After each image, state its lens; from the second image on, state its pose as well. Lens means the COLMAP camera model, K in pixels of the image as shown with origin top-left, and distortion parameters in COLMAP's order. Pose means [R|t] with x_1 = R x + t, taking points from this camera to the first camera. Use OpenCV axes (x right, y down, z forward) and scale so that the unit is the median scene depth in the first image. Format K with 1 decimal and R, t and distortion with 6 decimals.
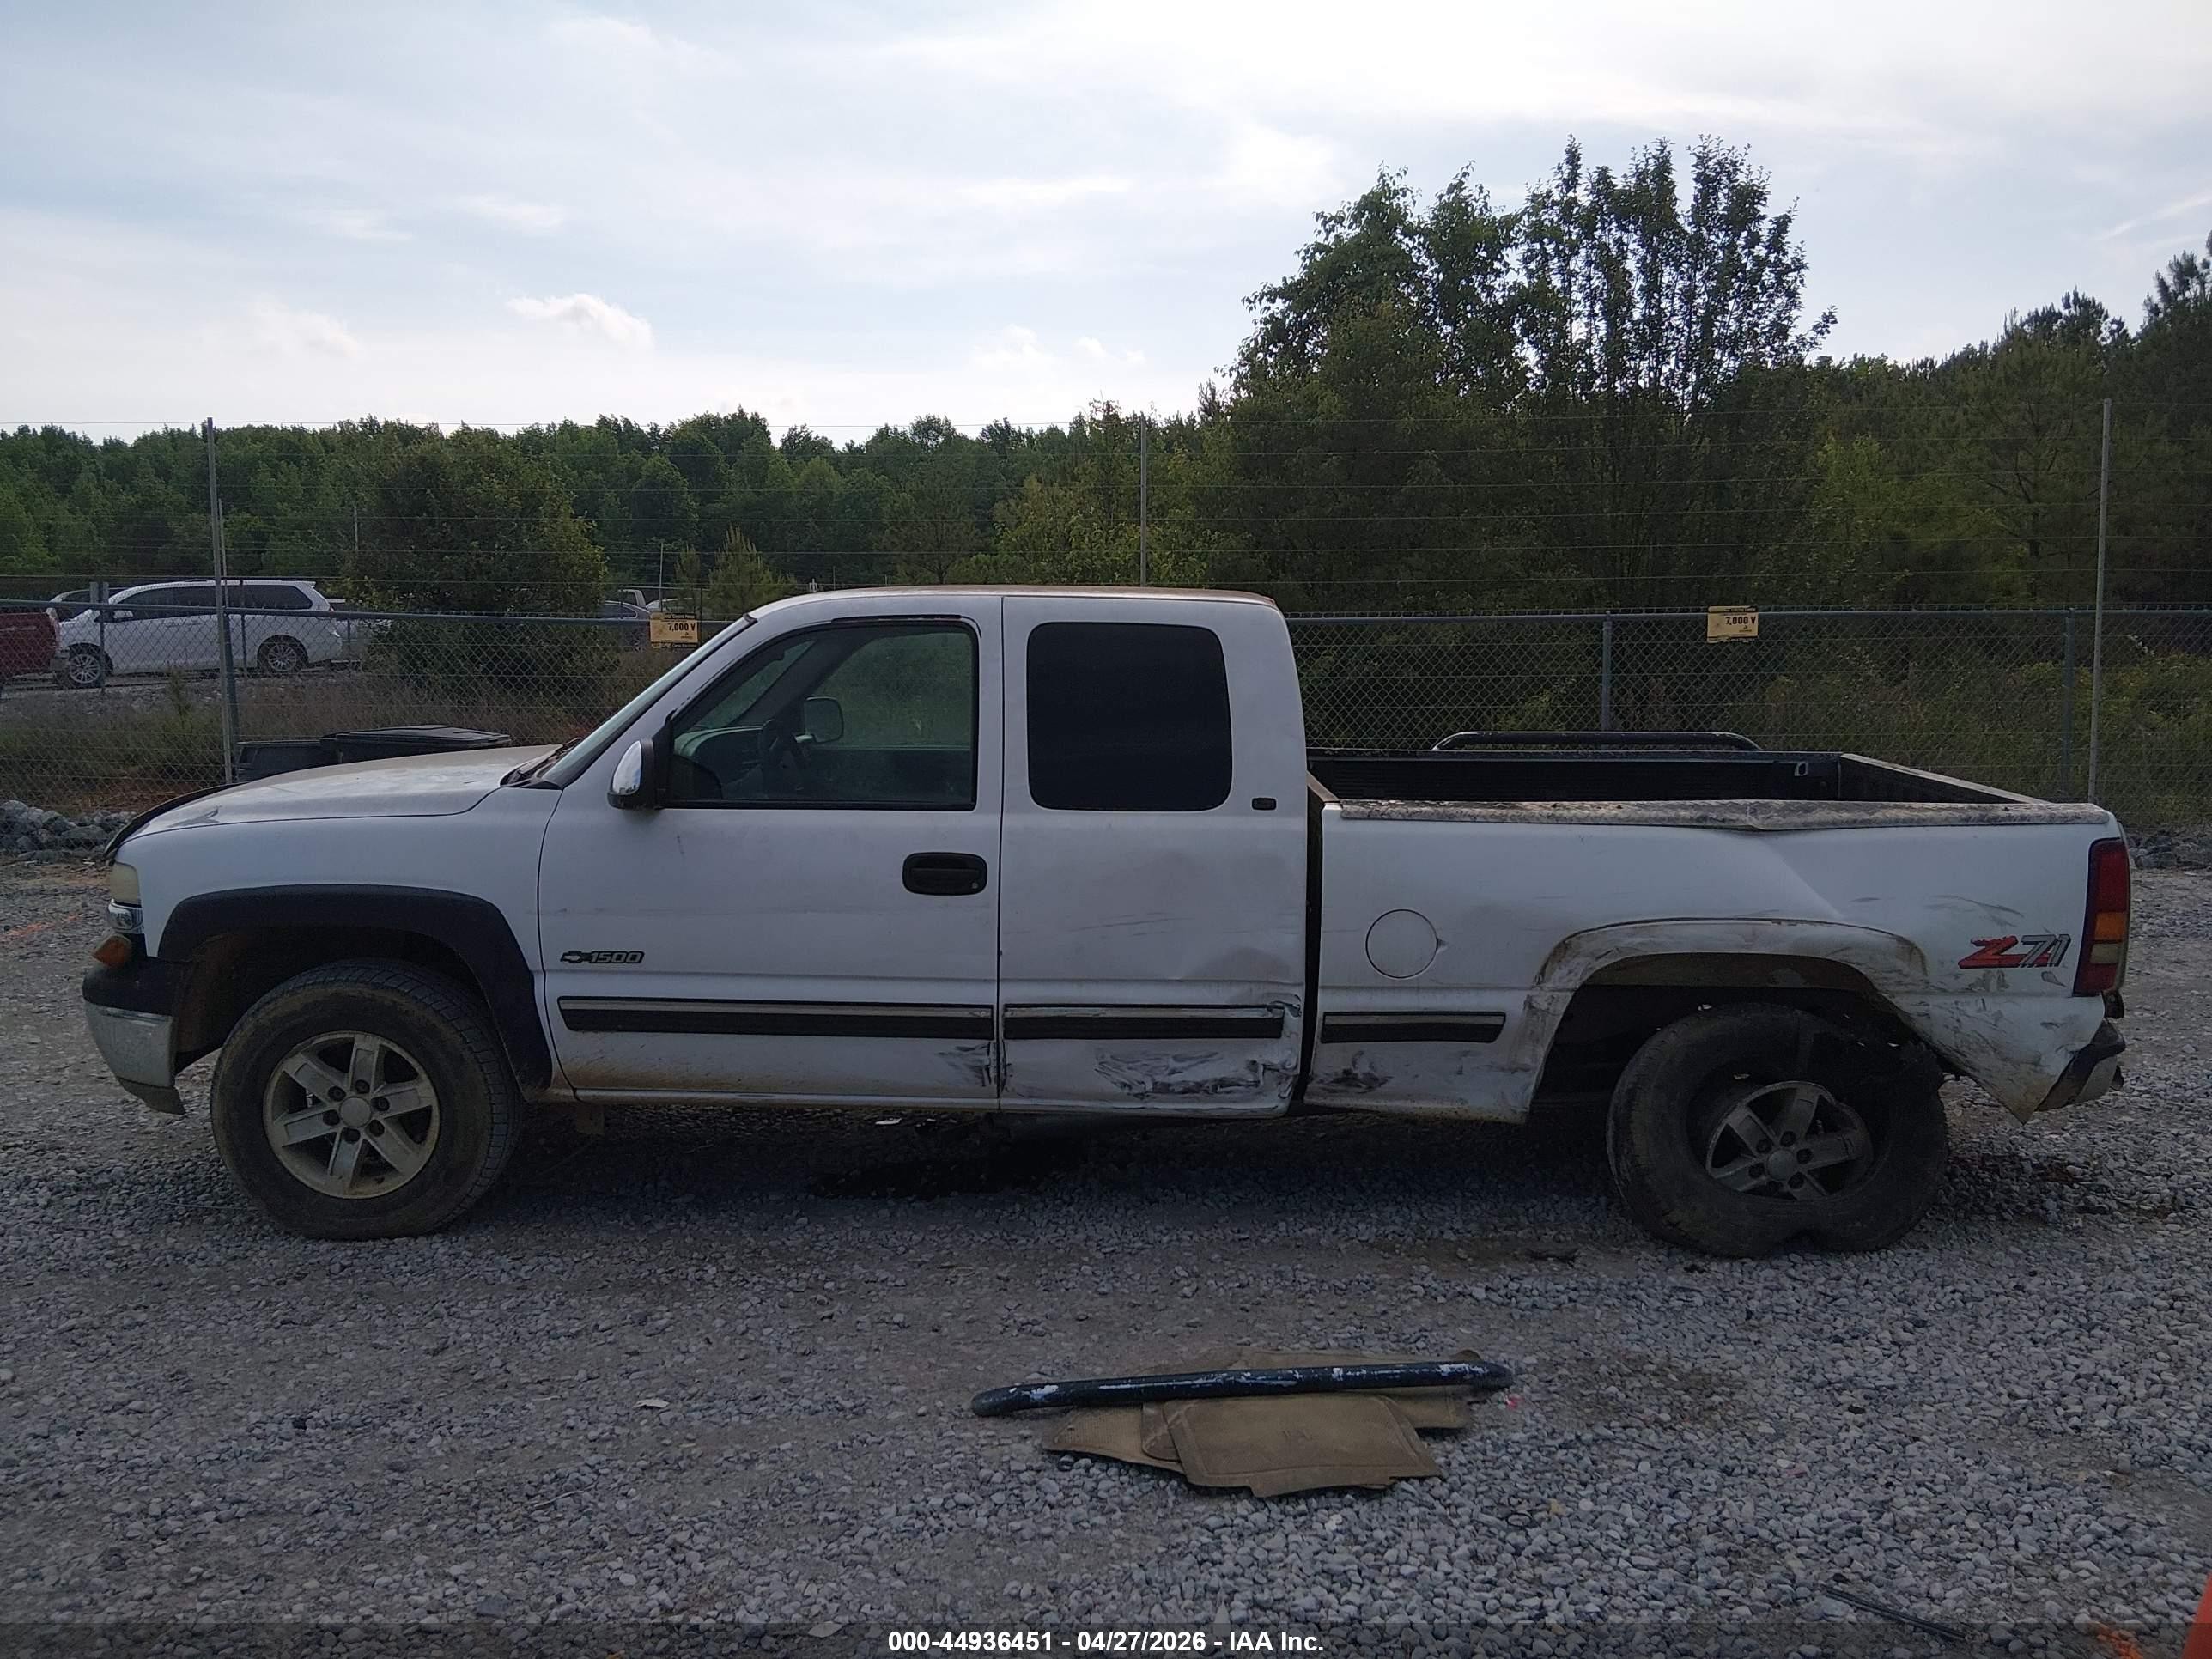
lens RADIAL K [[1668.4, 0, 1100.2], [0, 1668.4, 868.8], [0, 0, 1]] dist [0.119050, -0.216849]
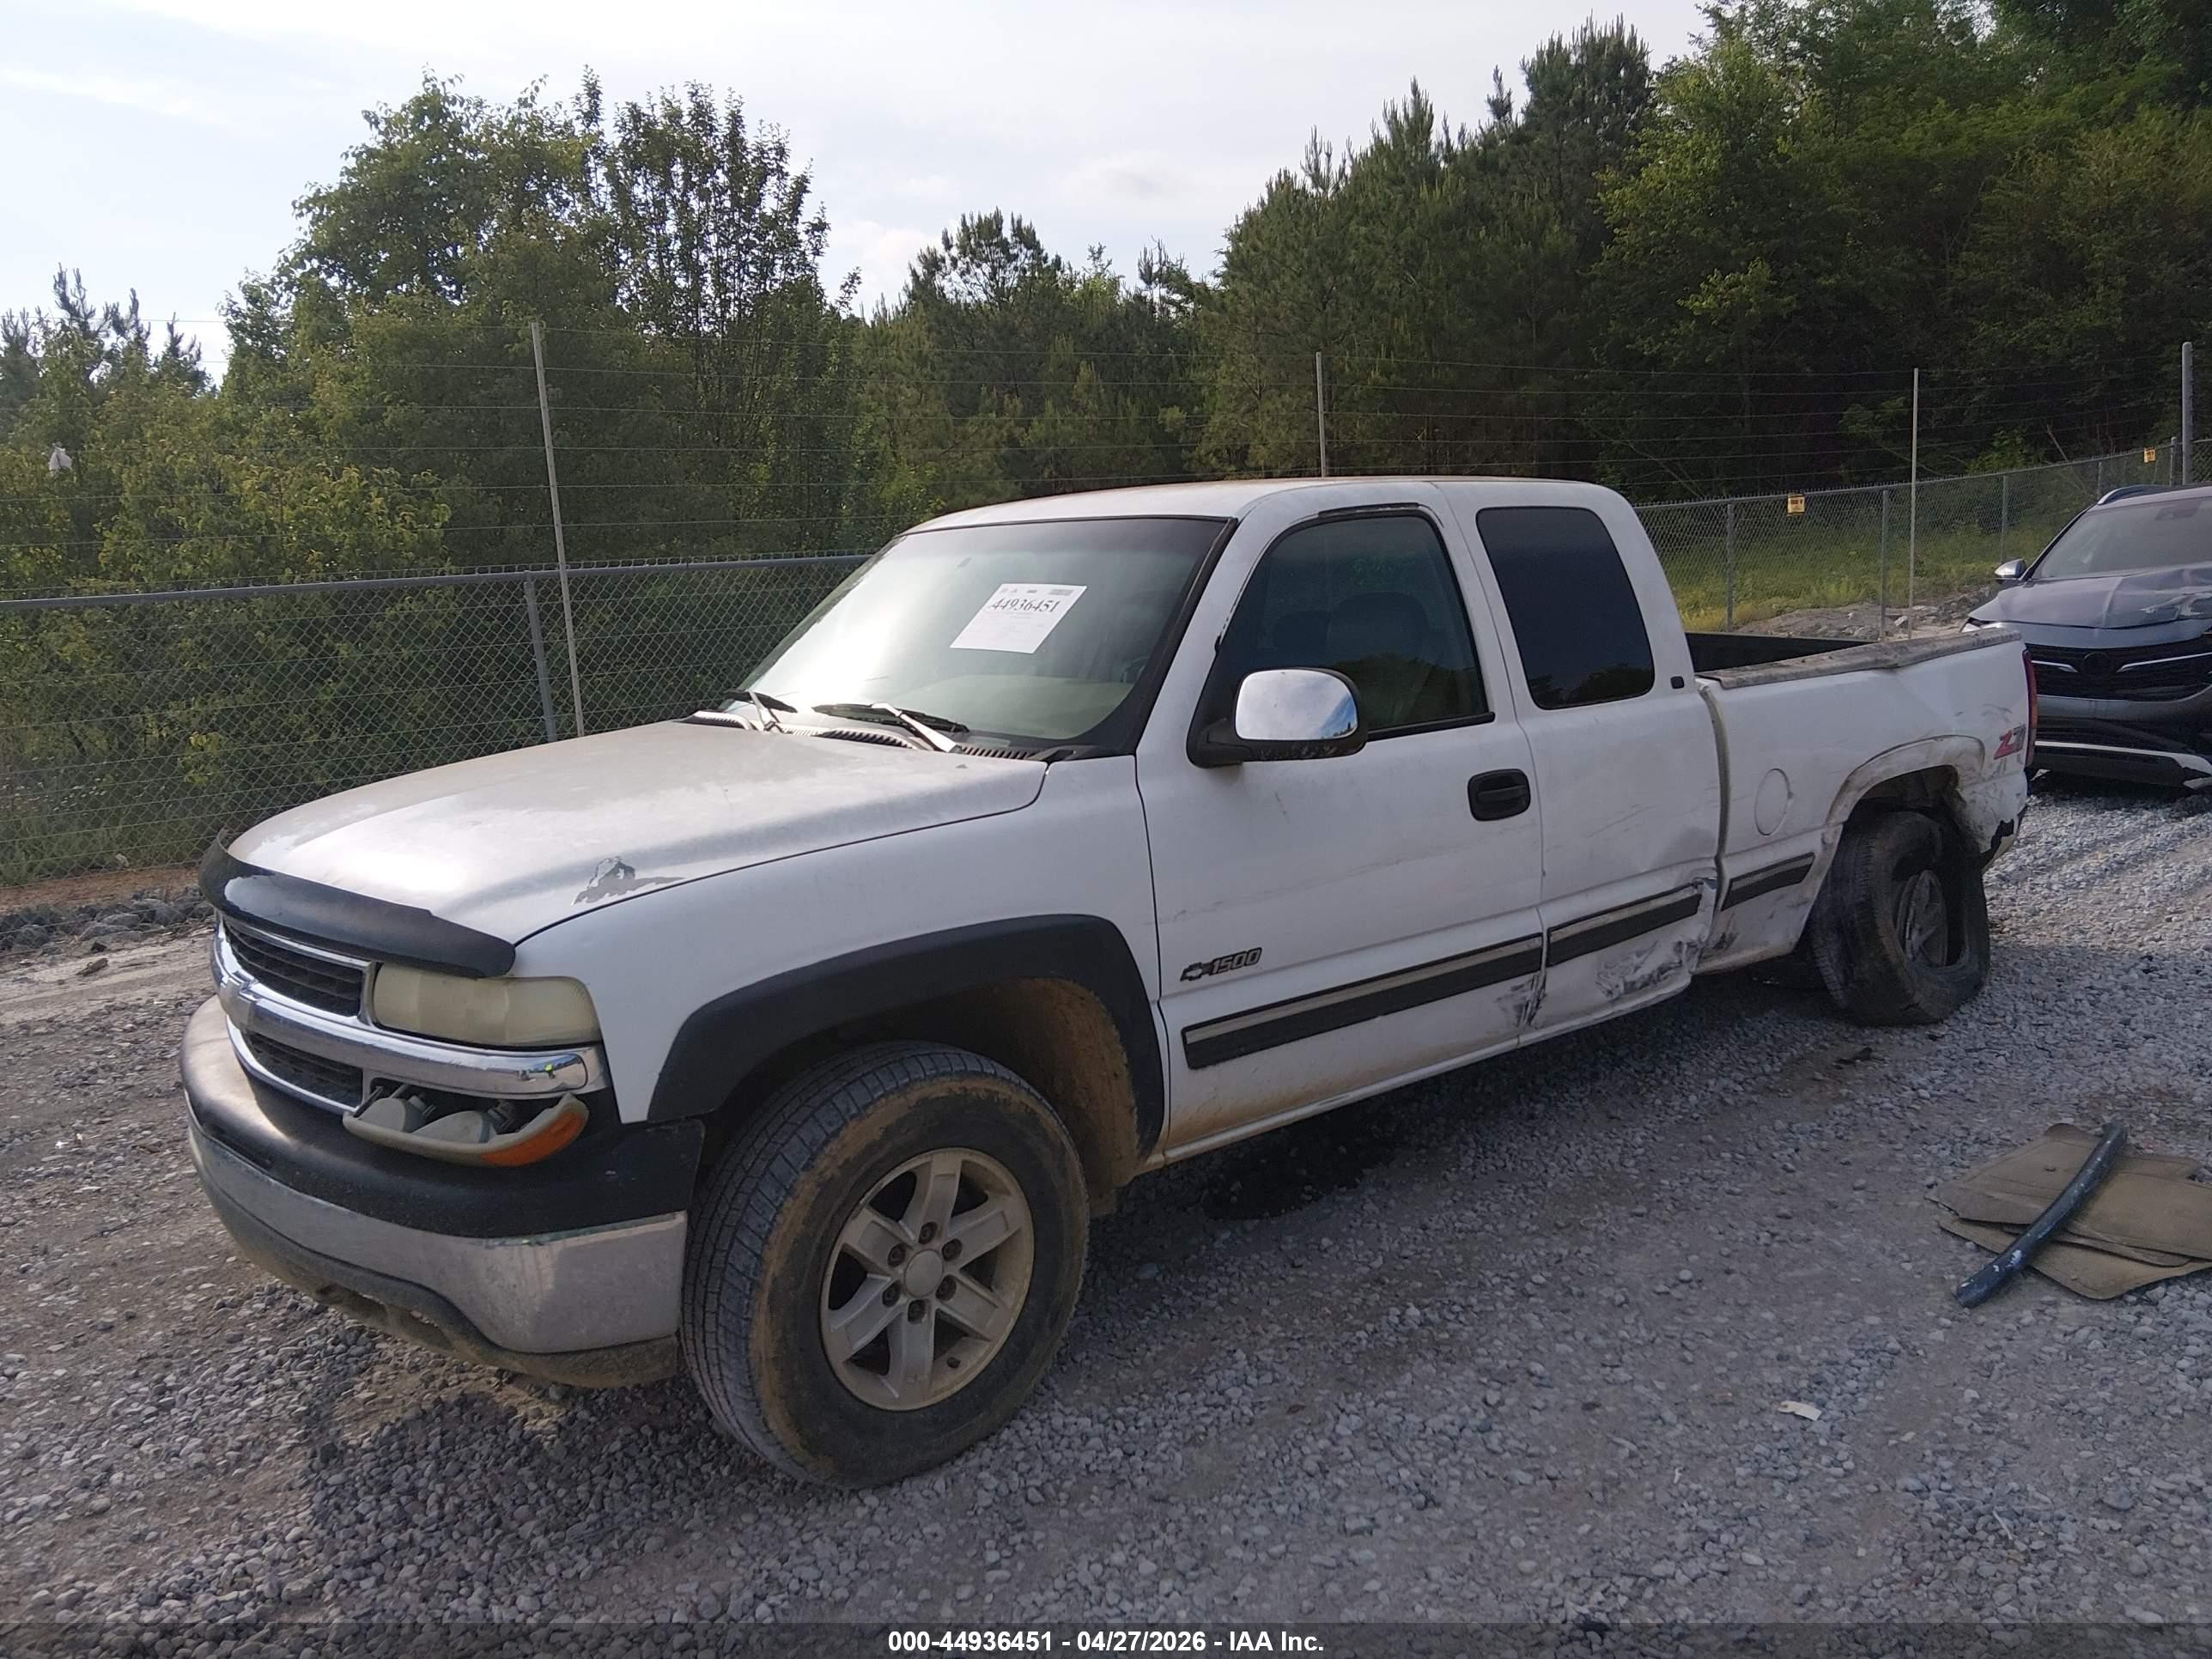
lens RADIAL K [[1668.4, 0, 1100.2], [0, 1668.4, 868.8], [0, 0, 1]] dist [0.119050, -0.216849]
pose [[0.749343, -0.160642, 0.642401, -0.806694], [0.150476, 0.986057, 0.071052, -0.051448], [-0.644858, 0.043423, 0.763068, 0.452867]]
